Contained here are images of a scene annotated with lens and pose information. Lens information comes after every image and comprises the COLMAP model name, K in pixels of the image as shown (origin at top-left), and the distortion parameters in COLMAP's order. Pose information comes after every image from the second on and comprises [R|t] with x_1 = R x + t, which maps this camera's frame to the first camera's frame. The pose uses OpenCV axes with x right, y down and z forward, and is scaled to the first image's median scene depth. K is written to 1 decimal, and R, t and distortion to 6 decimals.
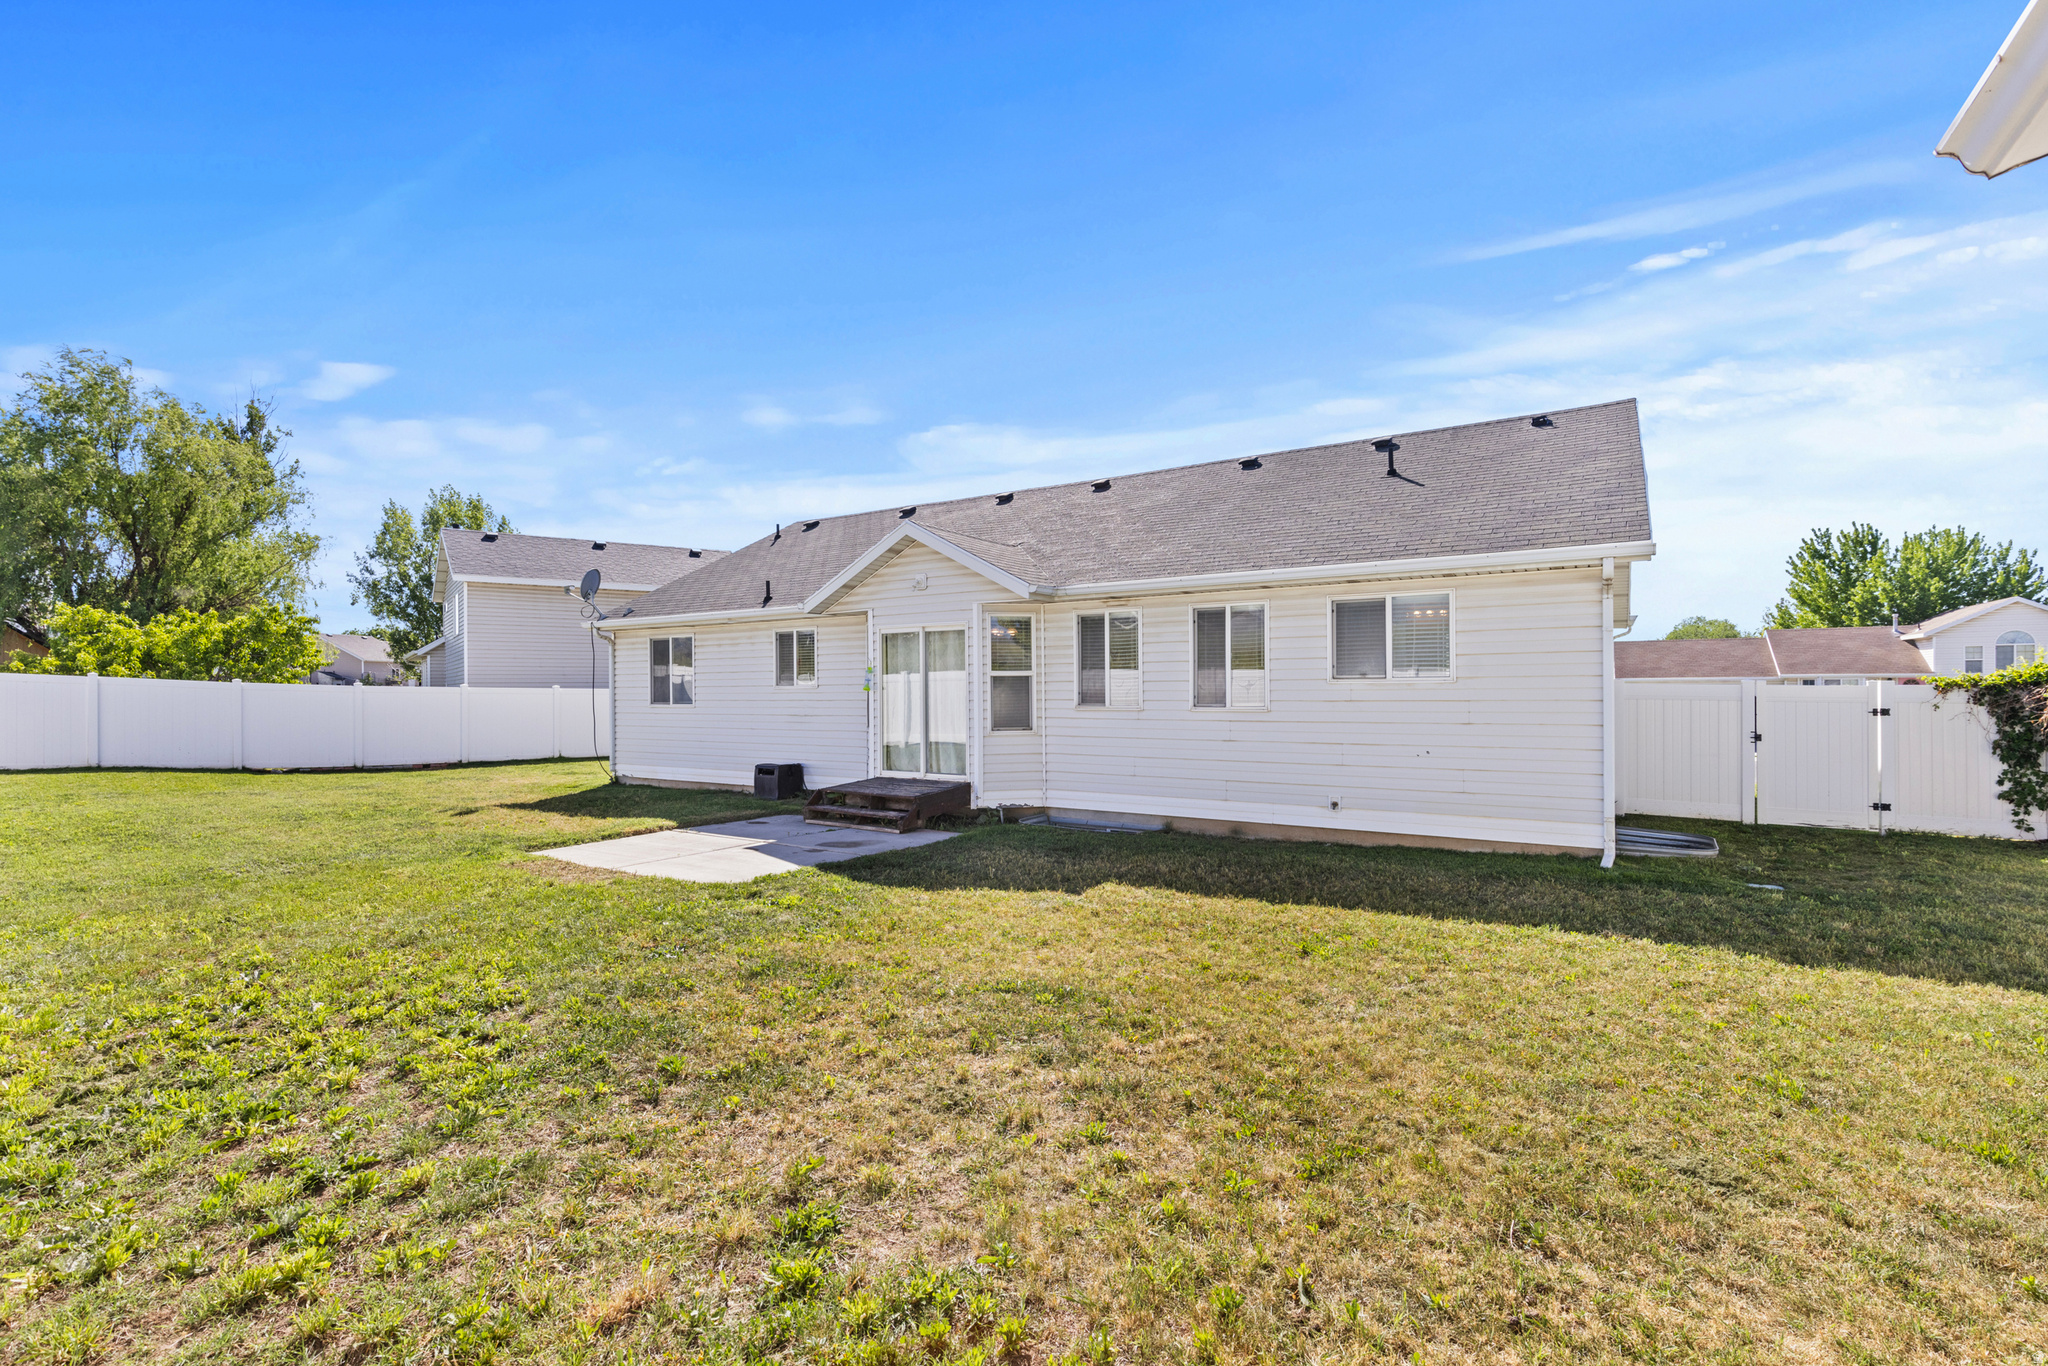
lens RADIAL K [[923.6, 0, 1020.9], [0, 923.6, 692.1], [0, 0, 1]] dist [0.006300, -0.001220]
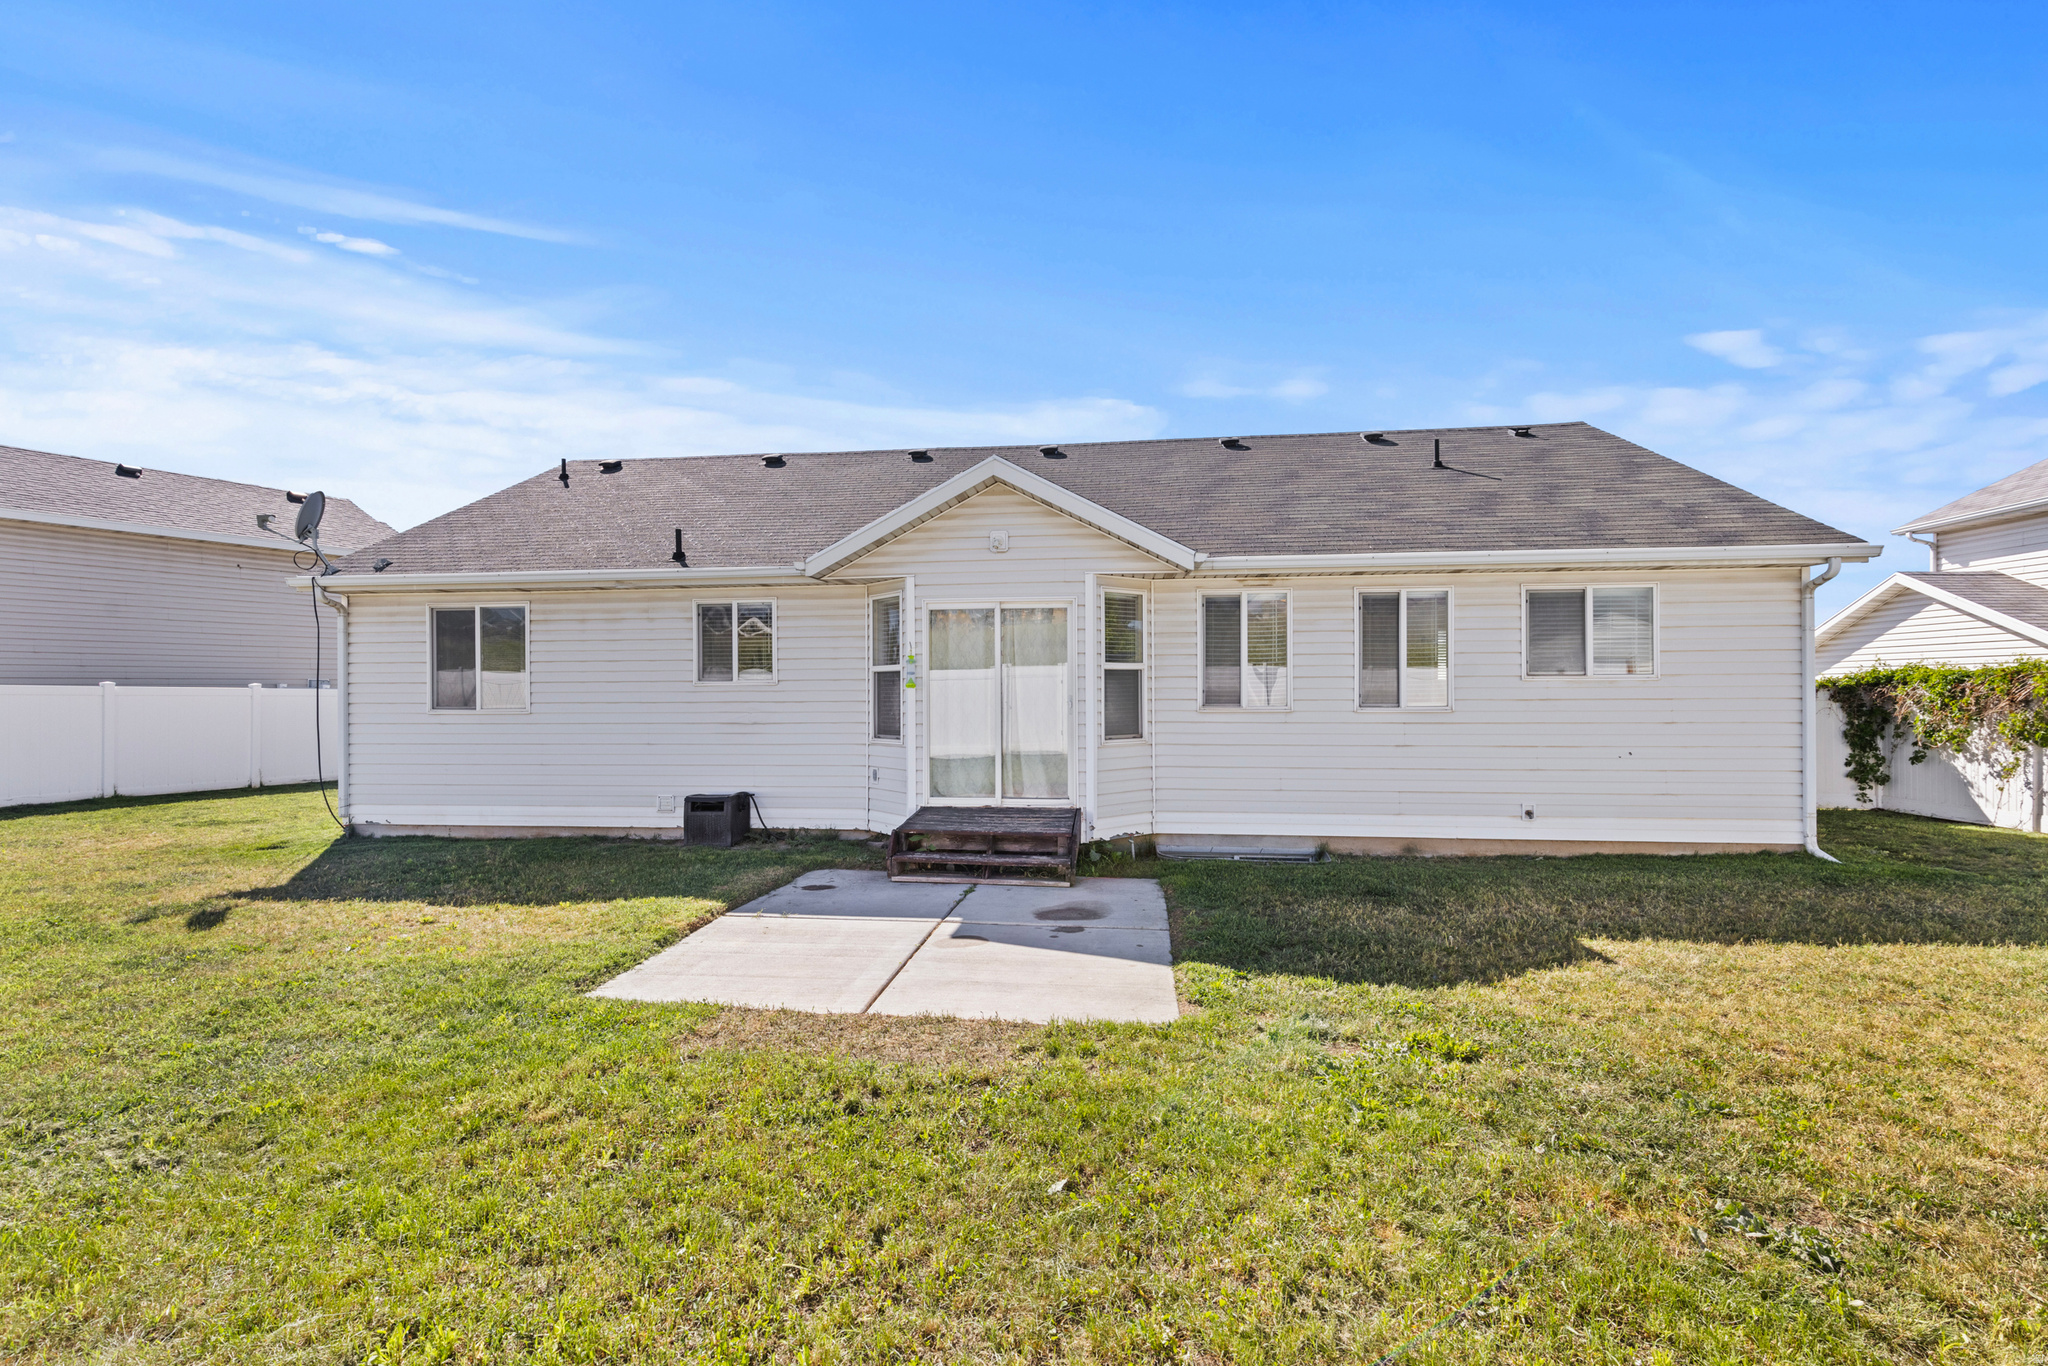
lens RADIAL K [[923.6, 0, 1023.7], [0, 923.6, 692.5], [0, 0, 1]] dist [0.006300, -0.001220]
pose [[0.900909, -0.000177, 0.434008, -0.429348], [0.000338, 1.000000, -0.000295, 0.001983], [-0.434008, 0.000412, 0.900909, 0.332220]]
